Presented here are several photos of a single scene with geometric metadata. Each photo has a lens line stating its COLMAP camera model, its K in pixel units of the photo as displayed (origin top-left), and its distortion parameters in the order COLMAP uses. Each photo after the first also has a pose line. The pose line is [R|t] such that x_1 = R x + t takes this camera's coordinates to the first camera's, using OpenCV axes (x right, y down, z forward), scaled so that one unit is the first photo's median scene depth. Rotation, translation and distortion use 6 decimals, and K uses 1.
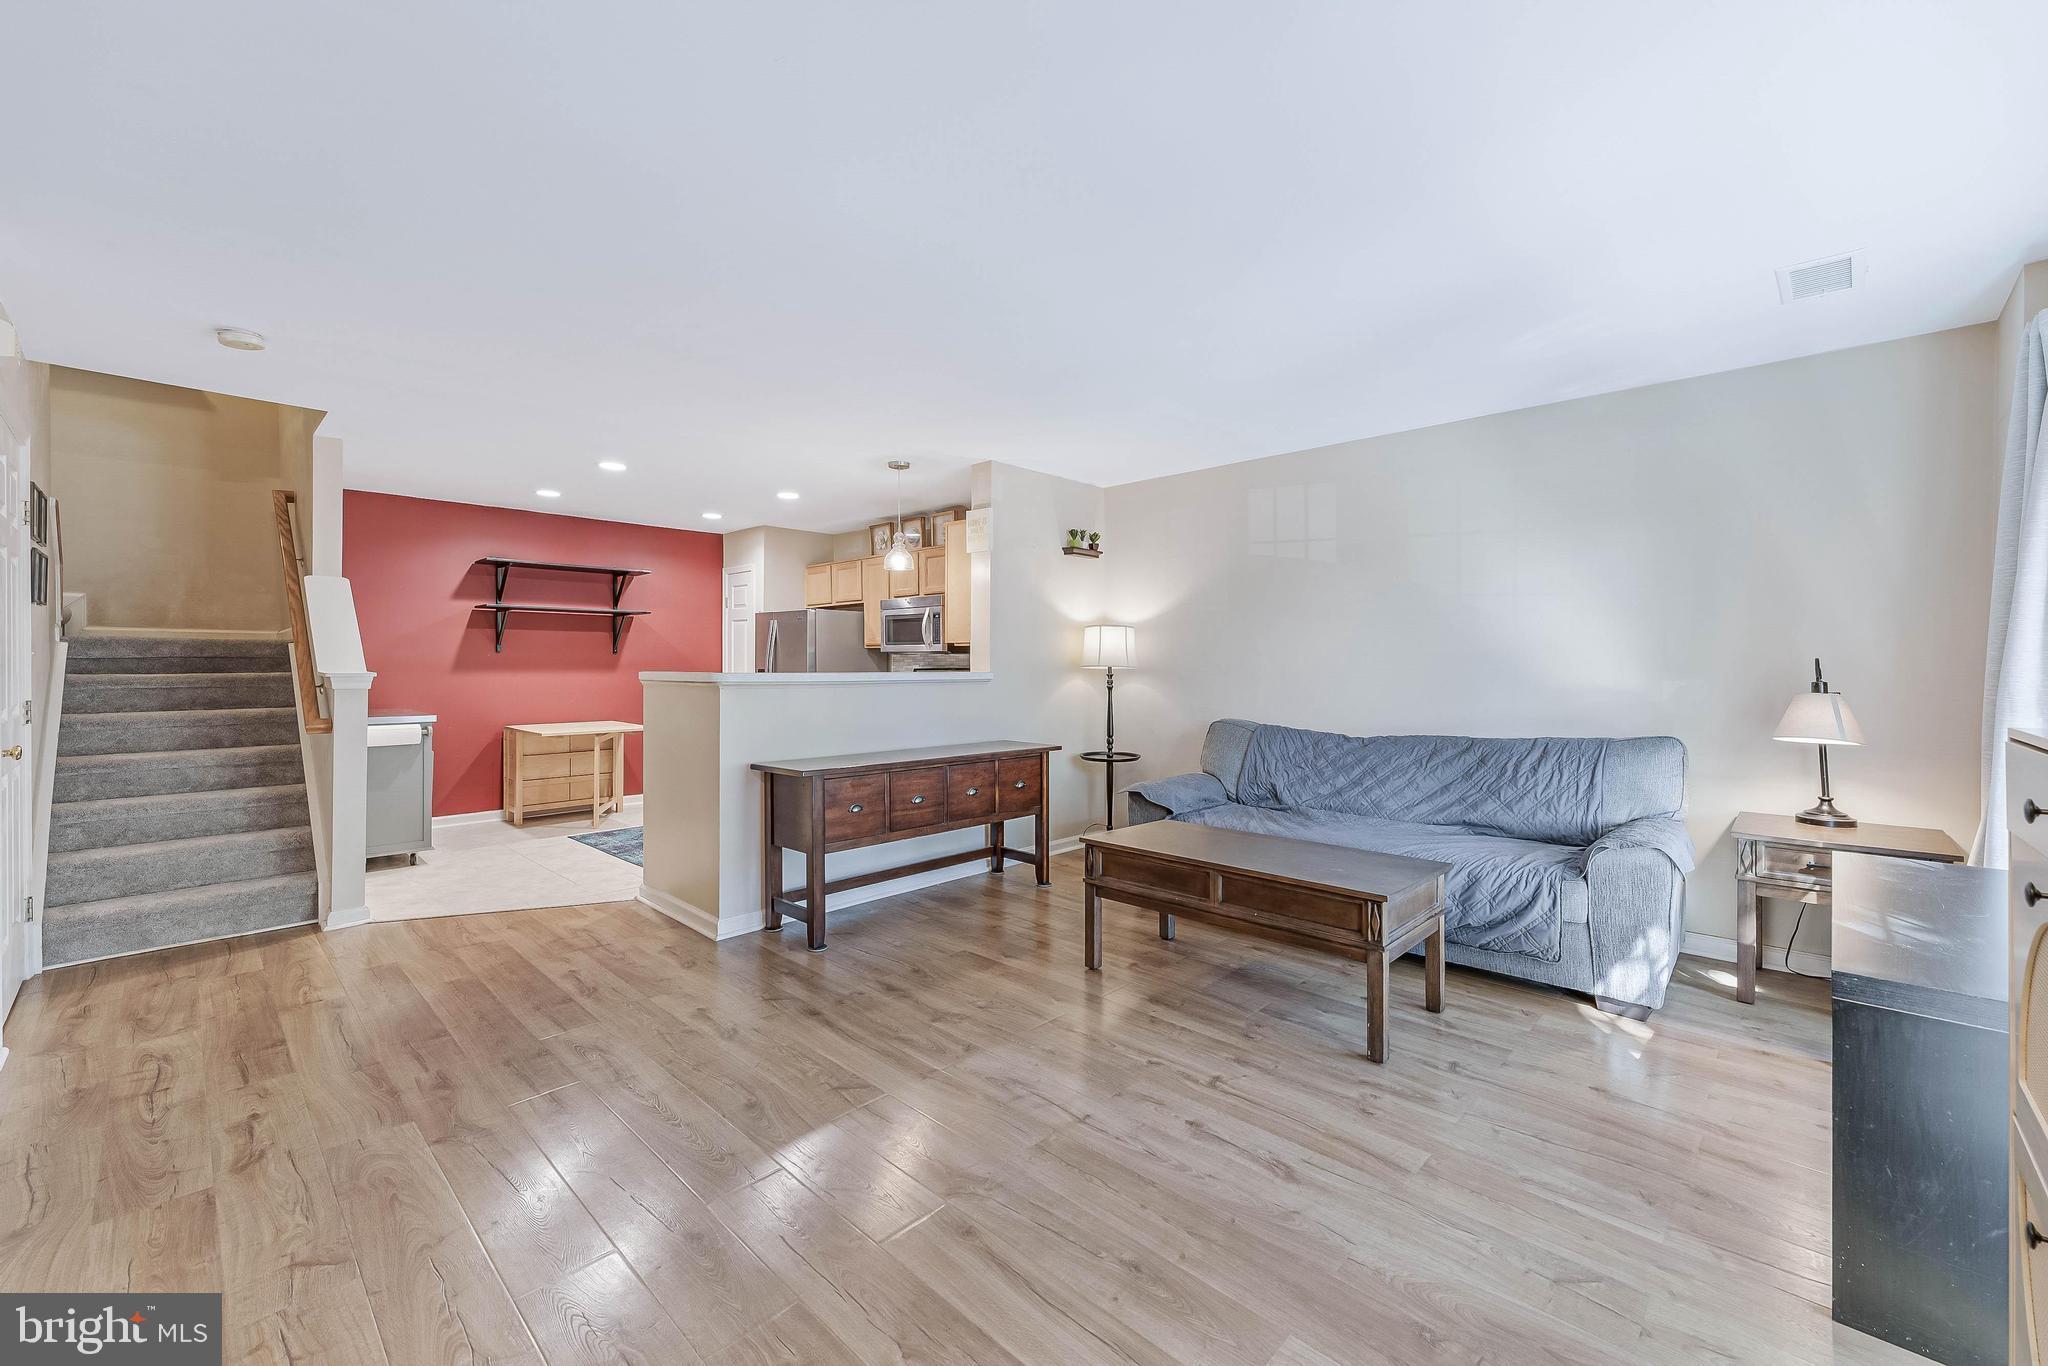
lens RADIAL K [[830.1, 0, 1028.4], [0, 830.1, 667.3], [0, 0, 1]] dist [0.001663, -0.000371]
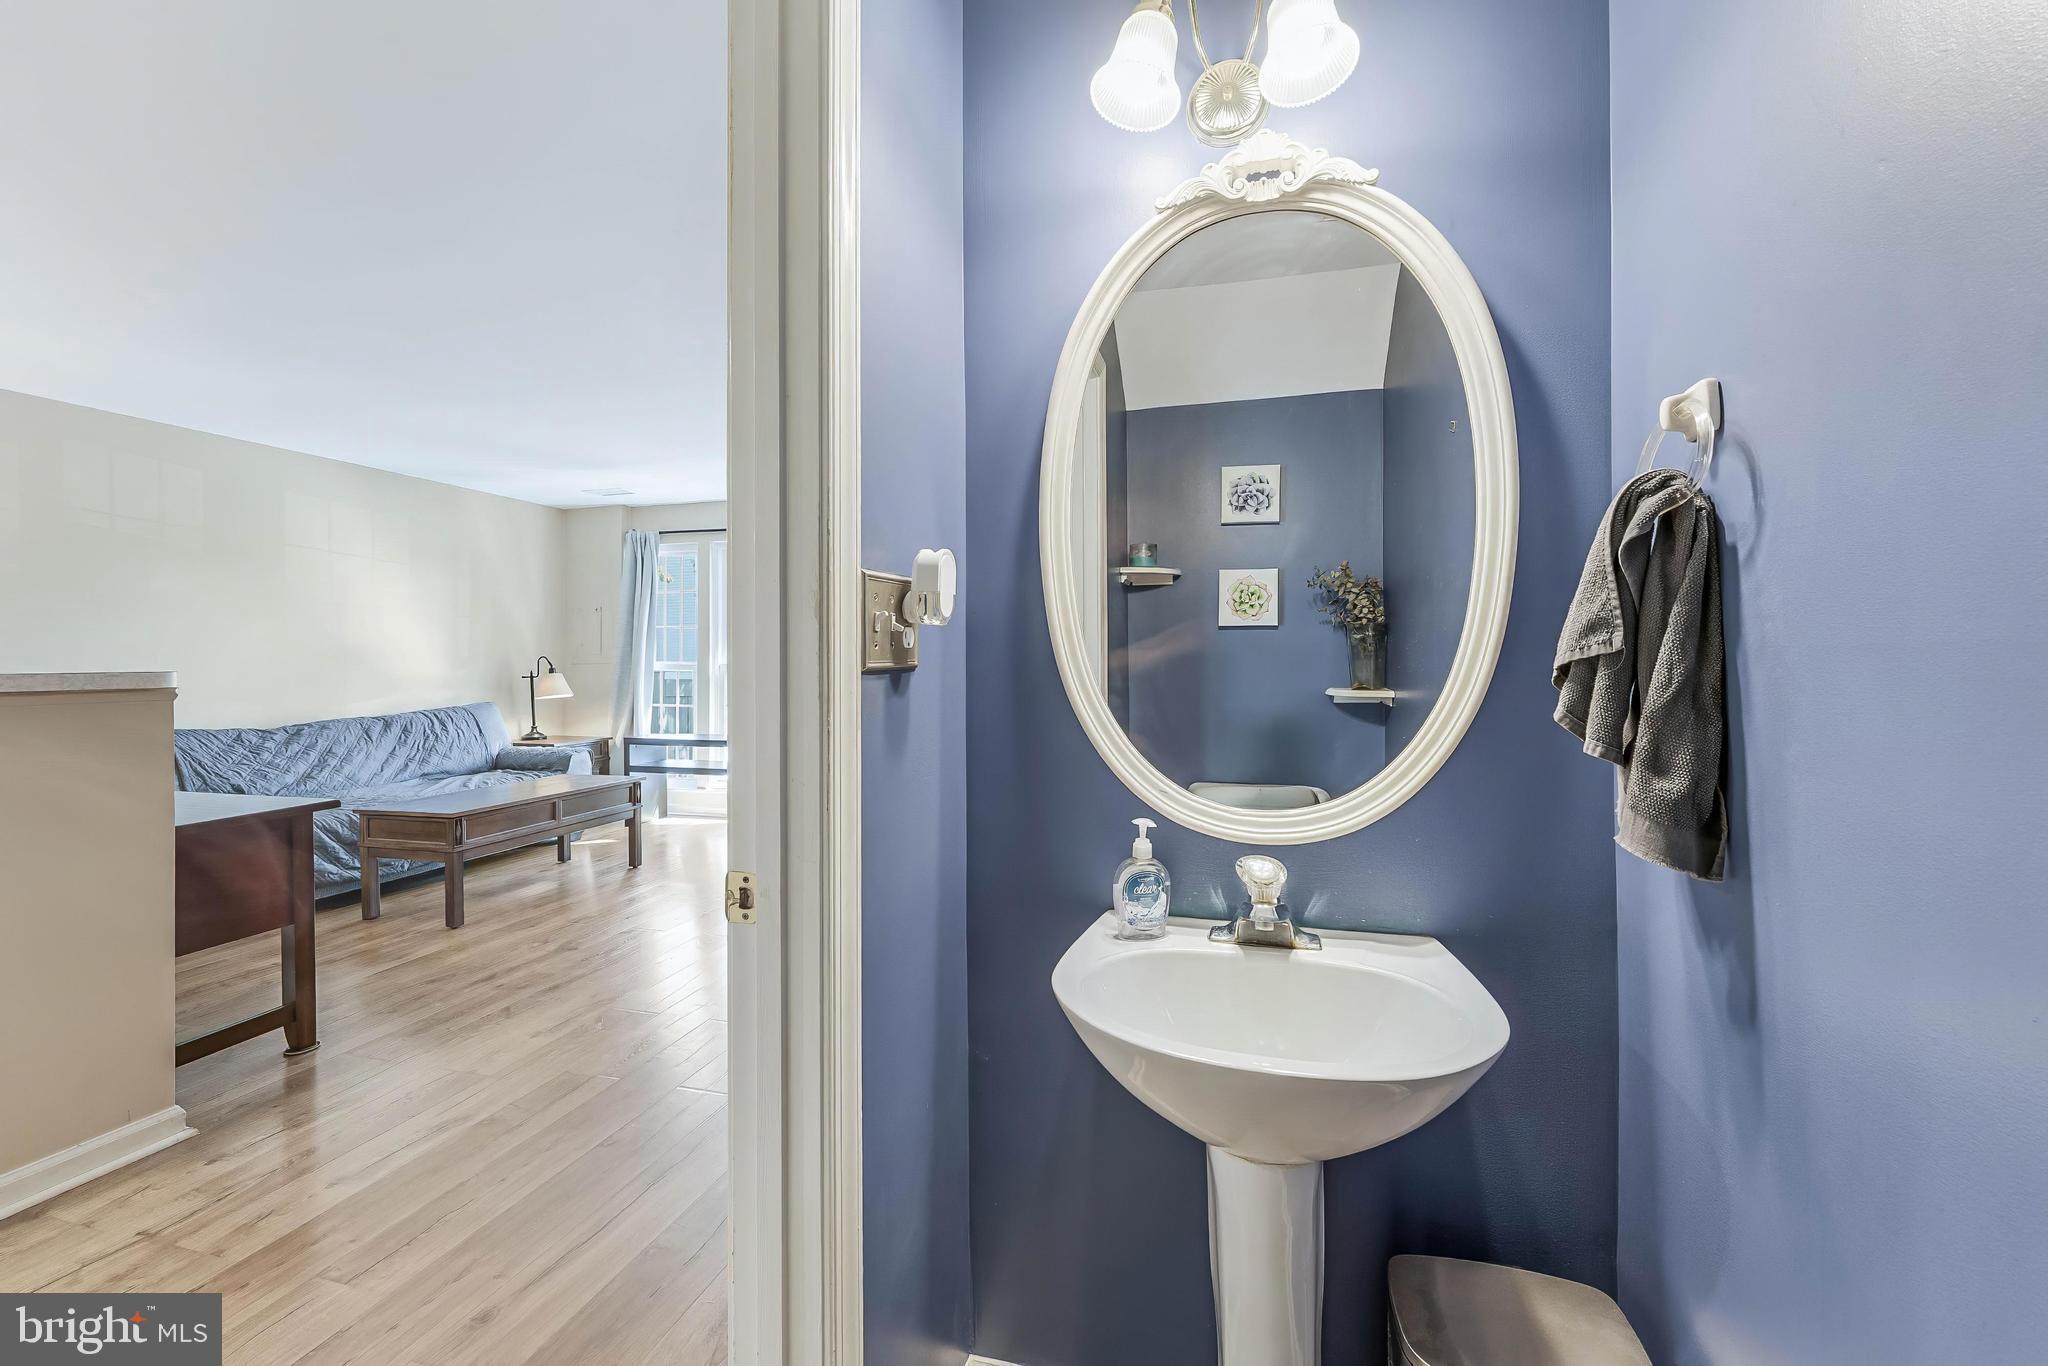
lens RADIAL K [[830.1, 0, 1017.7], [0, 830.1, 653.4], [0, 0, 1]] dist [0.001663, -0.000371]
pose [[-0.459583, 0.009481, 0.888084, -1.024222], [0.008460, 0.999944, -0.006297, 0.003044], [-0.888094, 0.004620, -0.459638, 0.669990]]
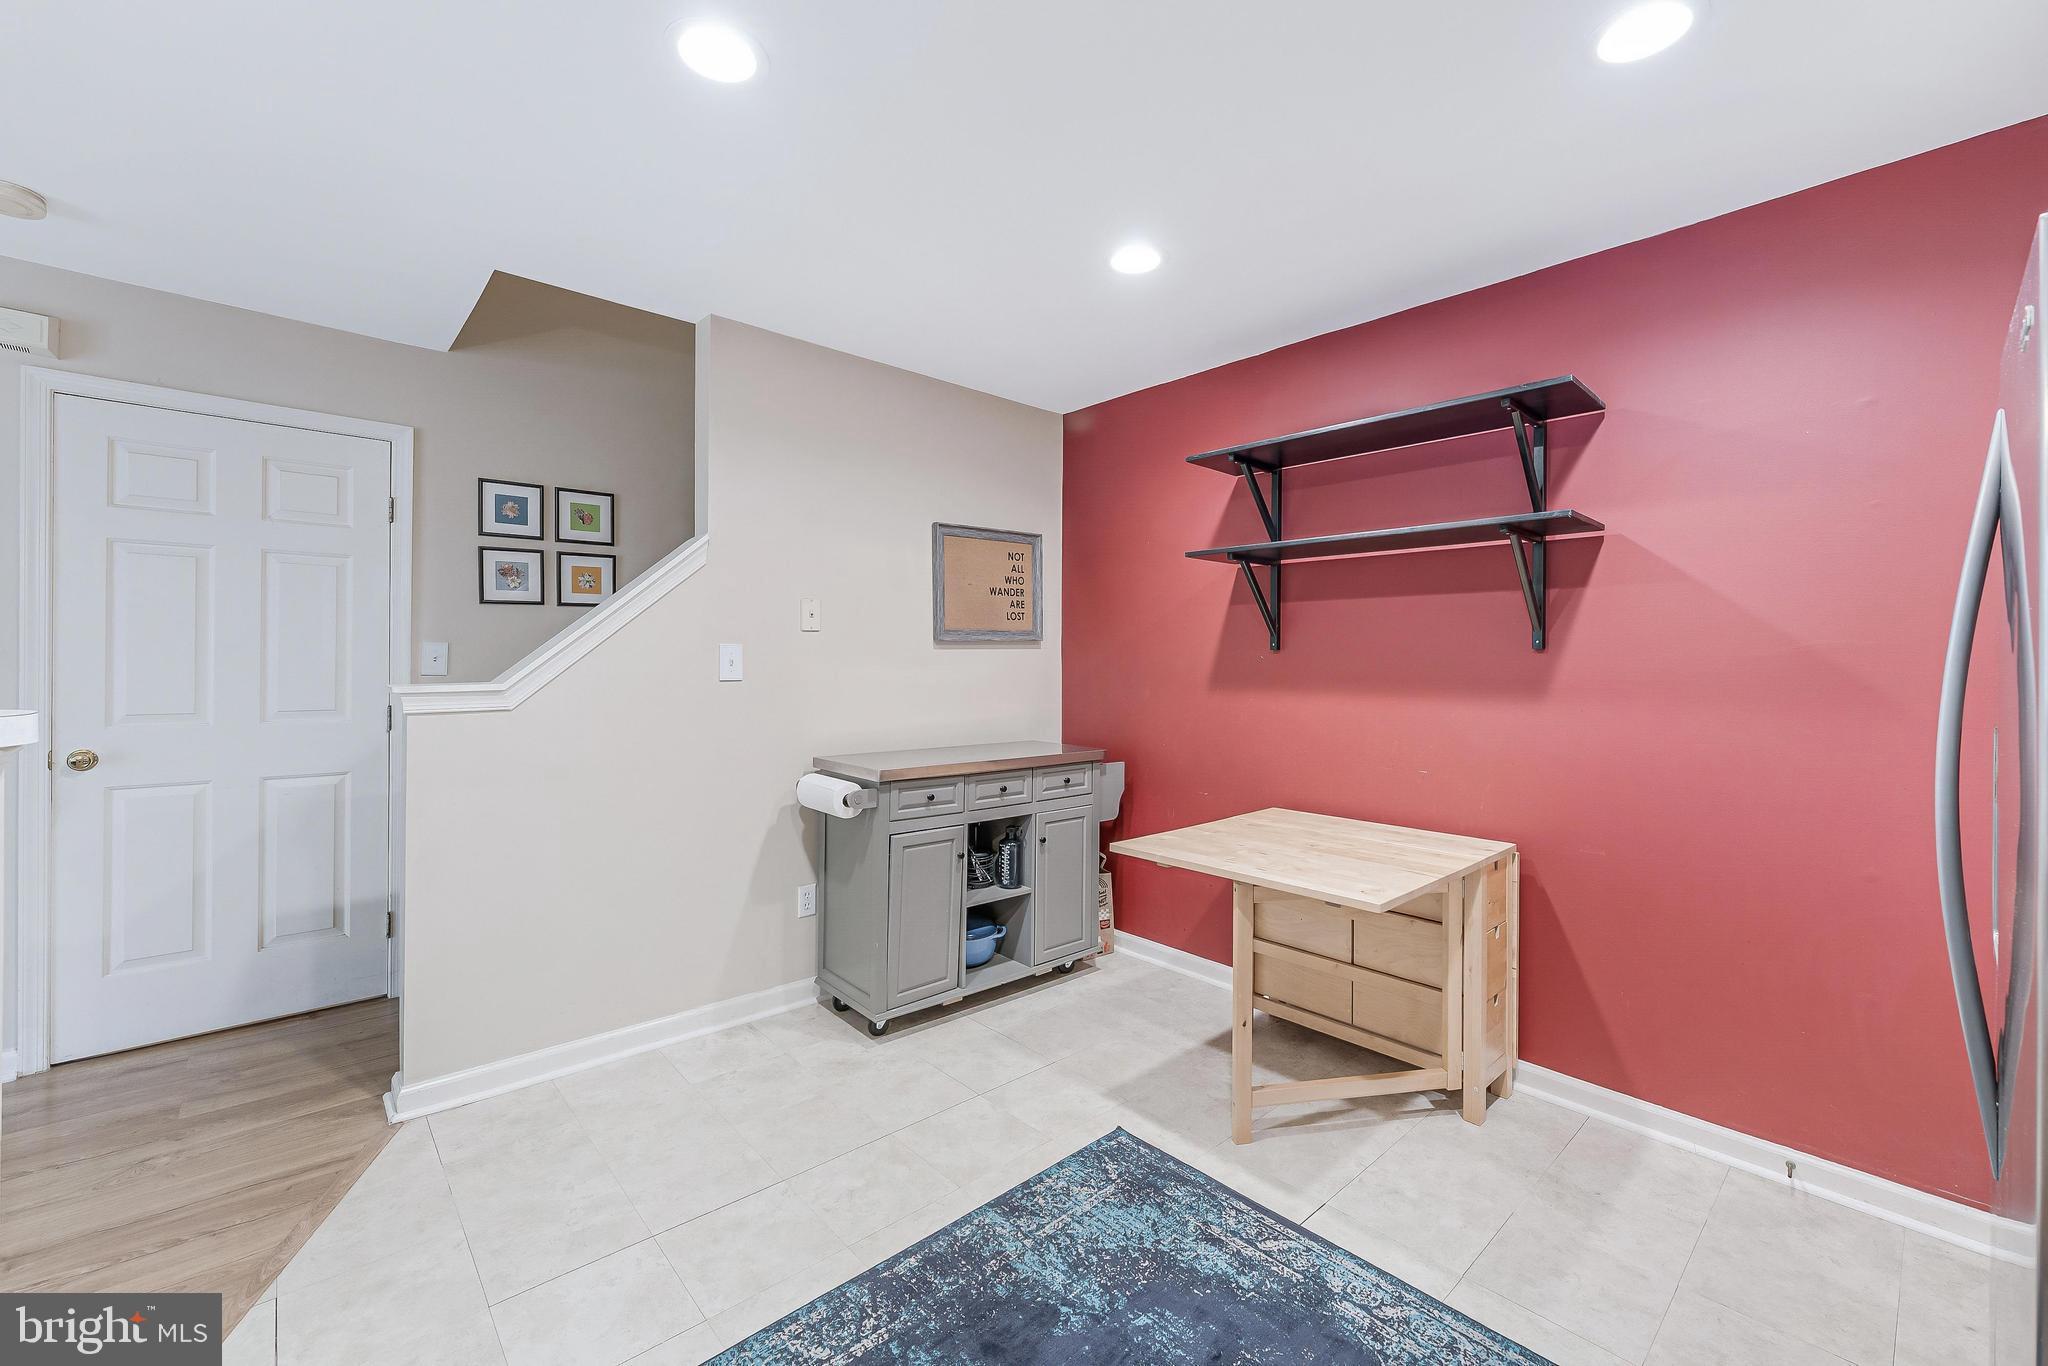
lens RADIAL K [[830.1, 0, 1030.3], [0, 830.1, 663.8], [0, 0, 1]] dist [0.001663, -0.000371]
pose [[-0.076688, -0.001805, -0.997054, -0.236196], [-0.013055, 0.999914, -0.000806, -0.013763], [0.996970, 0.012955, -0.076705, 1.390637]]
